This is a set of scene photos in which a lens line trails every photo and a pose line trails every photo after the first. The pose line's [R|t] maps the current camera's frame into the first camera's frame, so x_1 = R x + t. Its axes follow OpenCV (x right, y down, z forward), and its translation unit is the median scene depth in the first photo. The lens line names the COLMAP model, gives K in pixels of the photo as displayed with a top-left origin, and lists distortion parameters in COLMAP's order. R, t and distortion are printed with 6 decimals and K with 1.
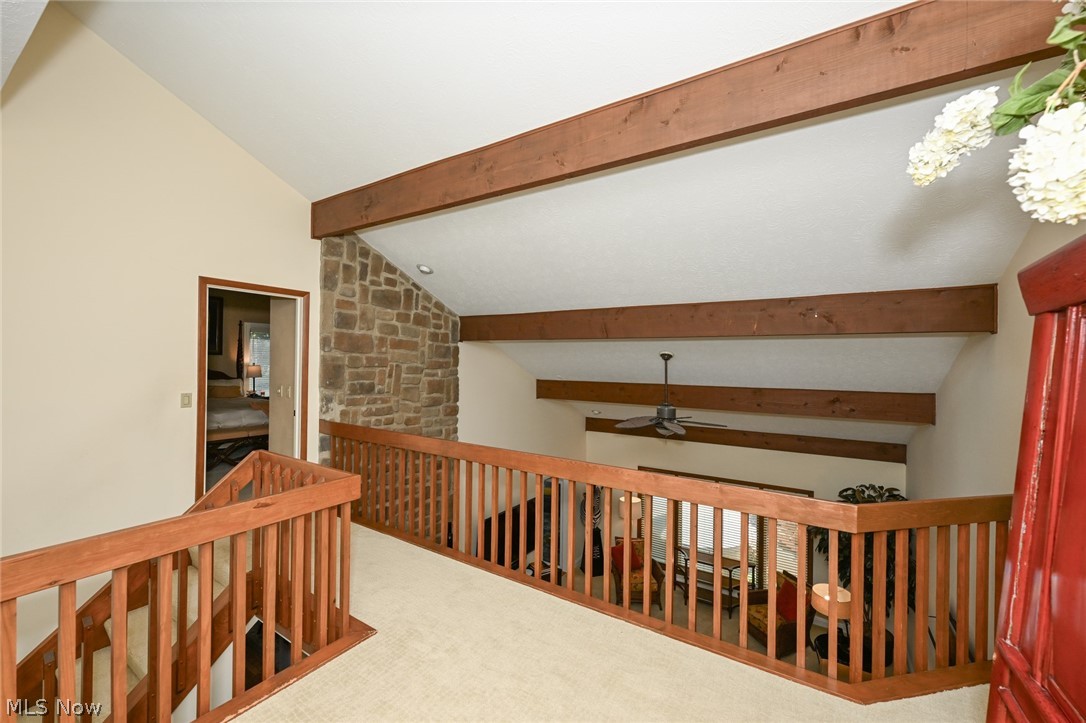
lens RADIAL K [[435.6, 0, 544.3], [0, 435.6, 361.7], [0, 0, 1]] dist [-0.002294, -0.000202]
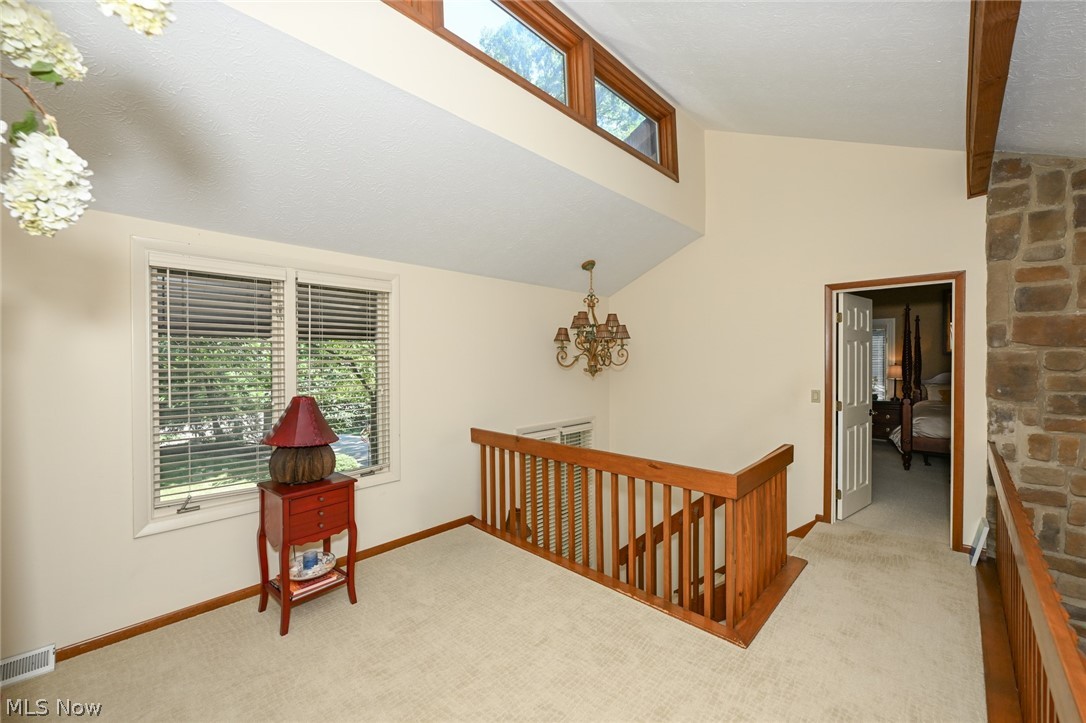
lens RADIAL K [[435.6, 0, 542.3], [0, 435.6, 364.2], [0, 0, 1]] dist [-0.002294, -0.000202]
pose [[-0.193181, 0.002910, -0.981159, 0.331310], [0.005706, 0.999982, 0.001843, -0.000900], [0.981147, -0.005243, -0.193194, 0.399435]]
